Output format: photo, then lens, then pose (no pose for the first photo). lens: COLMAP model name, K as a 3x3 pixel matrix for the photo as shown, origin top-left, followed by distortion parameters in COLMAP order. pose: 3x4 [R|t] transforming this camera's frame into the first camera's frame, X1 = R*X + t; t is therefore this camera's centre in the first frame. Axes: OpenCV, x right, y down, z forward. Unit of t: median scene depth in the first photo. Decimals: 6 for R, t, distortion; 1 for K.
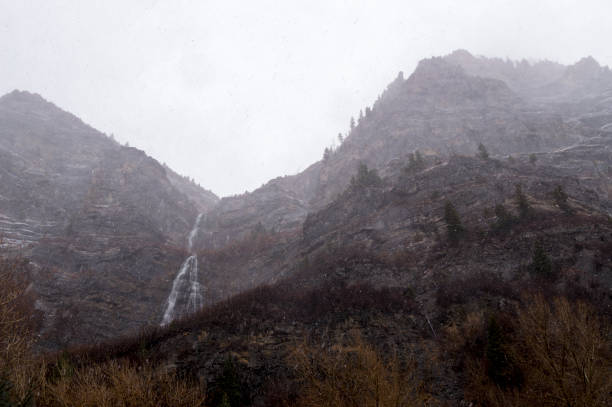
lens RADIAL K [[472.1, 0, 305.4], [0, 472.1, 196.8], [0, 0, 1]] dist [-0.006415, 0.003928]
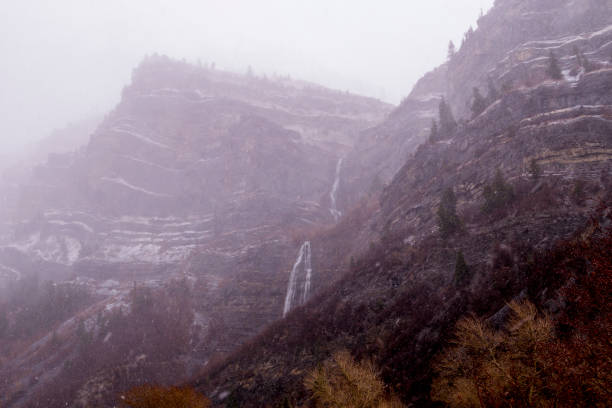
lens RADIAL K [[750.8, 0, 306.0], [0, 750.8, 204.0], [0, 0, 1]] dist [0.013304, 0.013684]
pose [[0.840059, -0.215219, -0.497978, 0.467133], [0.353534, 0.913435, 0.201618, -0.220582], [0.411478, -0.345423, 0.843427, -0.300683]]
